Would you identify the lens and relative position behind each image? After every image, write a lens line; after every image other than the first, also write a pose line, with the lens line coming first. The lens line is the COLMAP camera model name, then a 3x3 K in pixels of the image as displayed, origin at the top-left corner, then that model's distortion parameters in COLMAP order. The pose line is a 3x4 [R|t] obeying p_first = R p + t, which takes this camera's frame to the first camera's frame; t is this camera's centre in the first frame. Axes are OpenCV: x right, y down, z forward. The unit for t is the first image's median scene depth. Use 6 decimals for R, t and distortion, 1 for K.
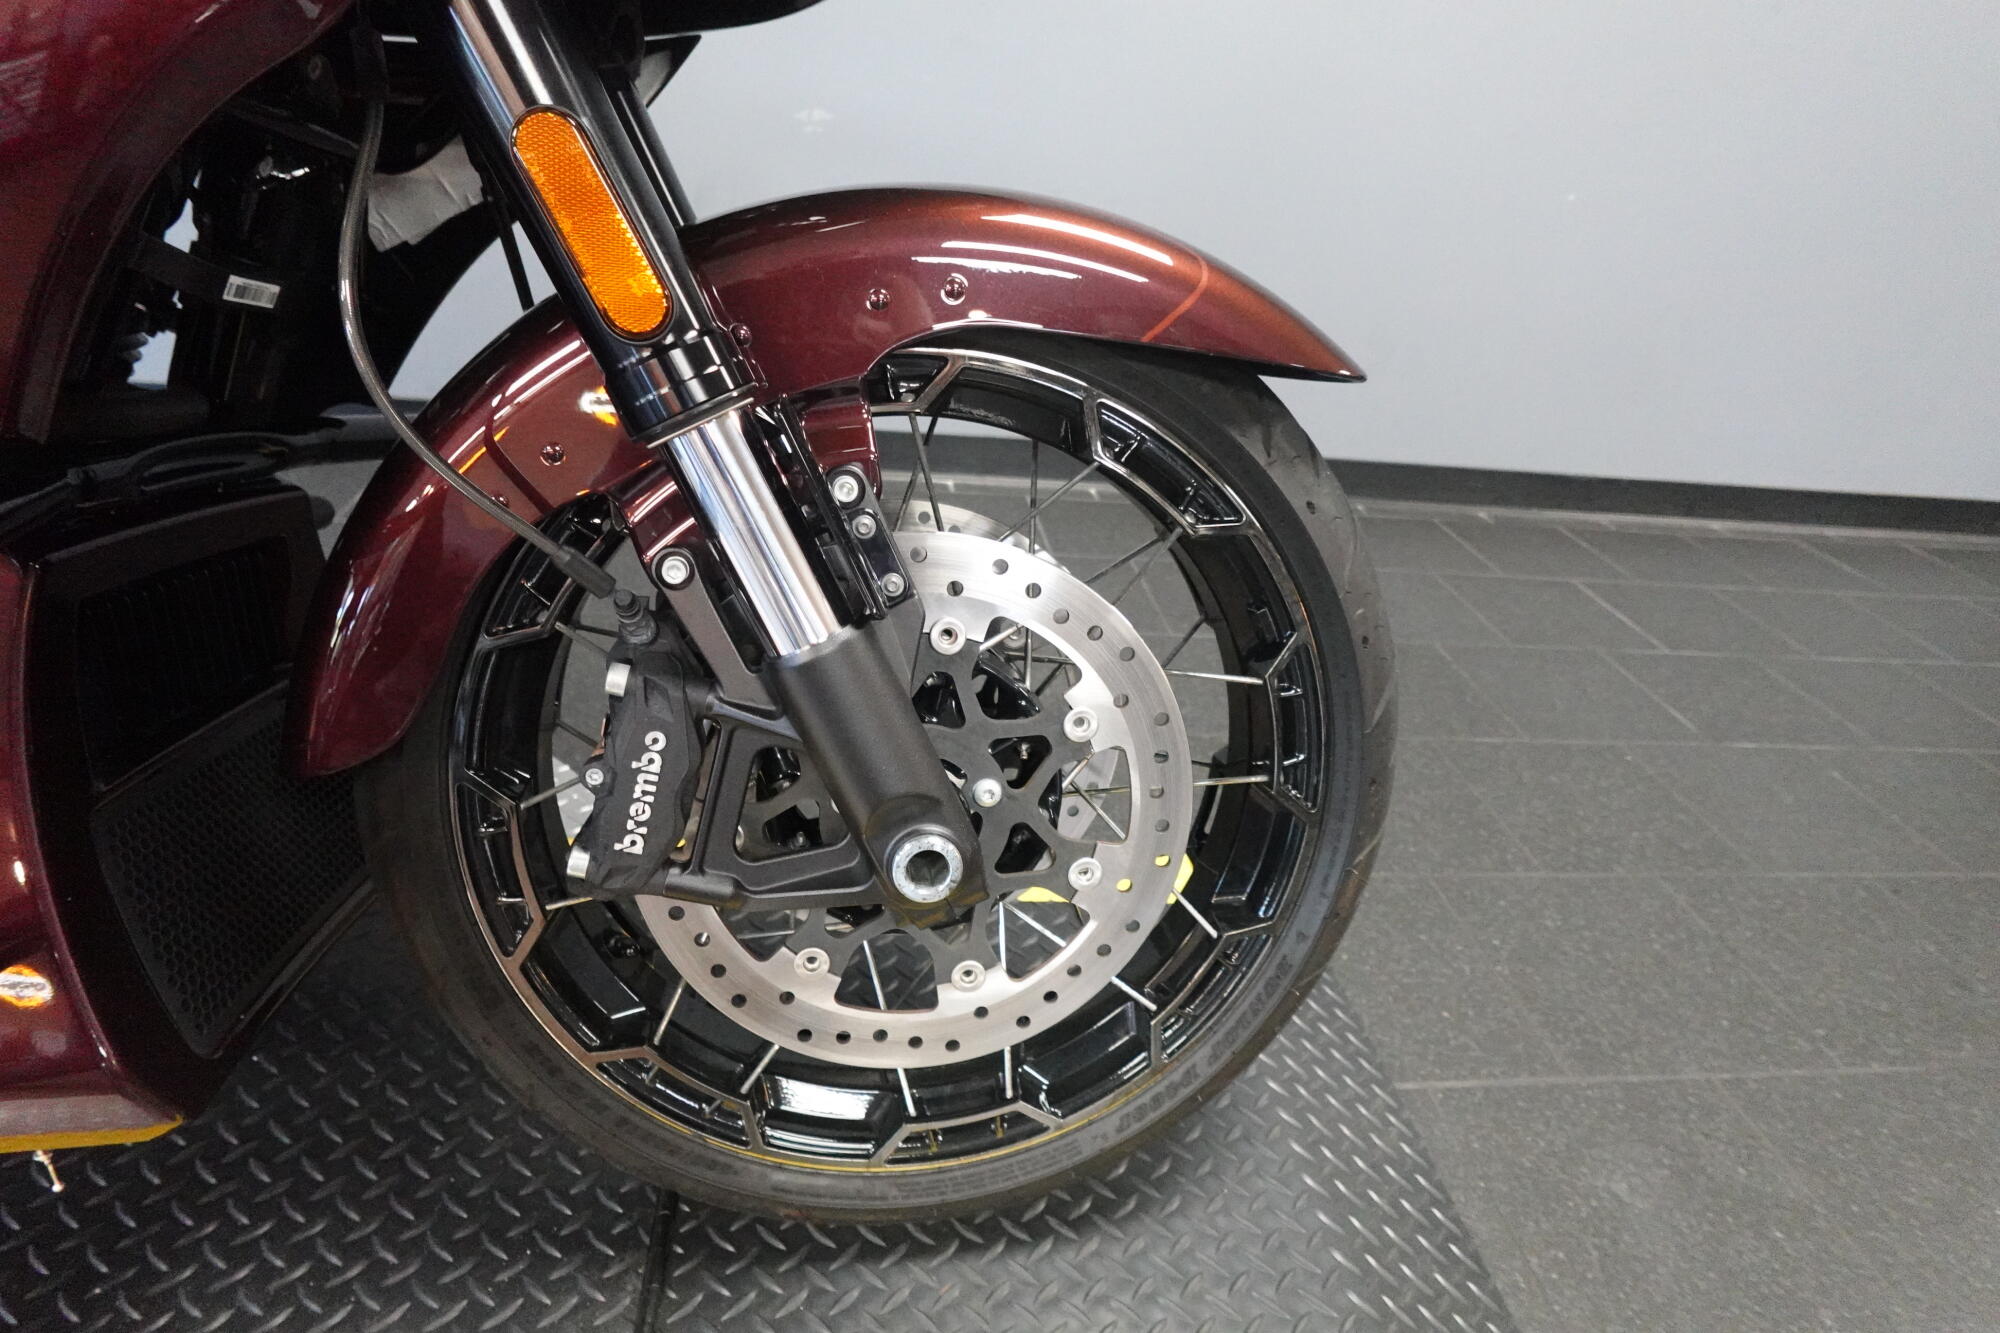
lens RADIAL K [[1112.3, 0, 1004.8], [0, 1112.3, 669.8], [0, 0, 1]] dist [-0.000704, -0.000911]
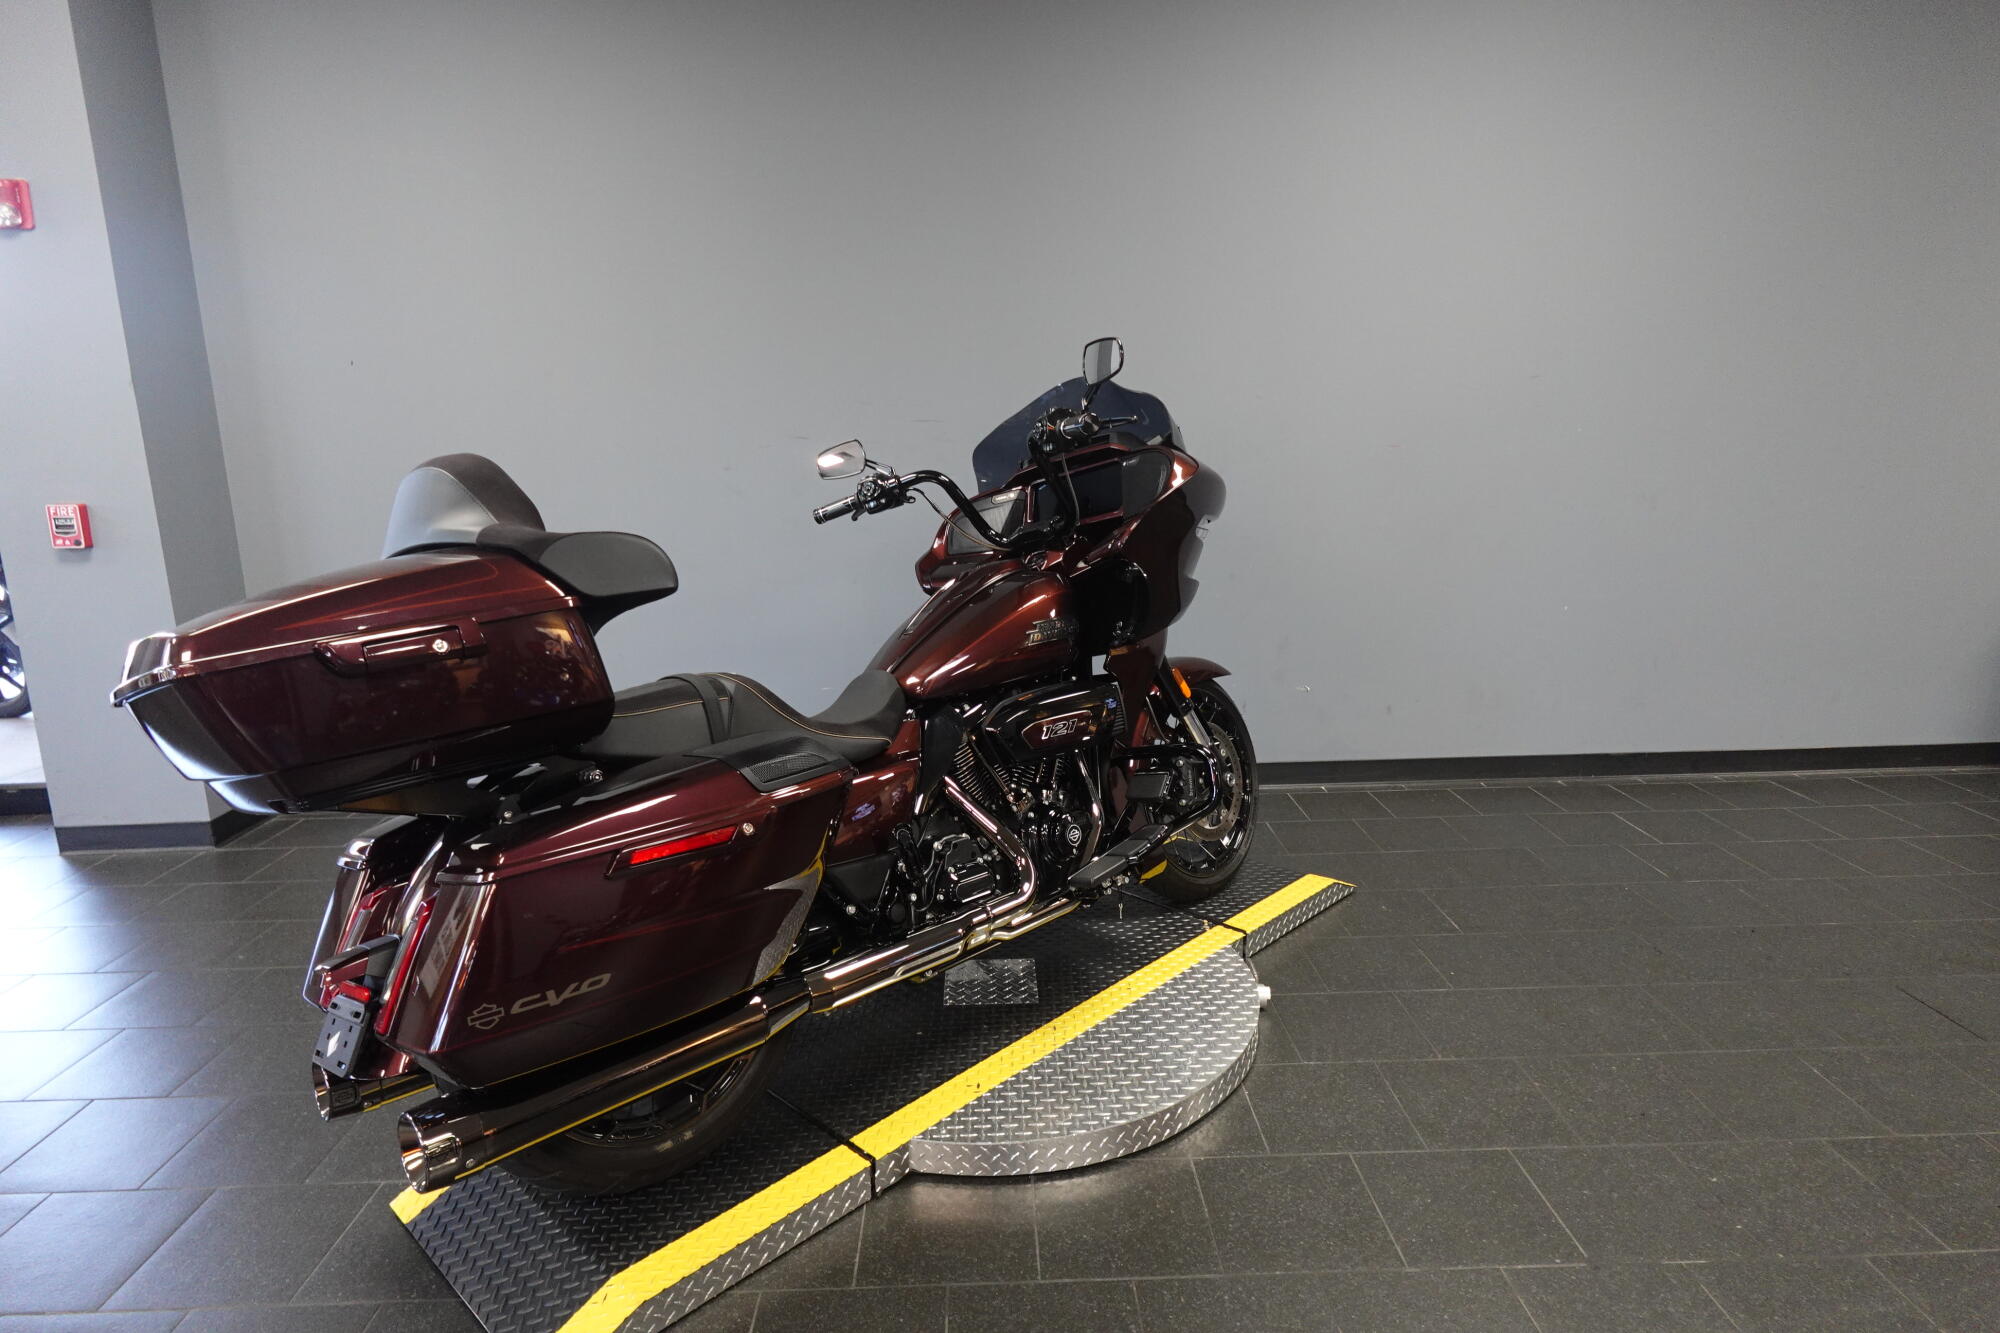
lens RADIAL K [[1125.8, 0, 998.3], [0, 1125.8, 664.4], [0, 0, 1]] dist [0.008395, -0.005370]
pose [[0.985592, -0.101550, -0.135259, -0.199264], [0.056847, 0.952065, -0.300567, 0.194650], [0.159298, 0.288548, 0.944121, -0.996854]]
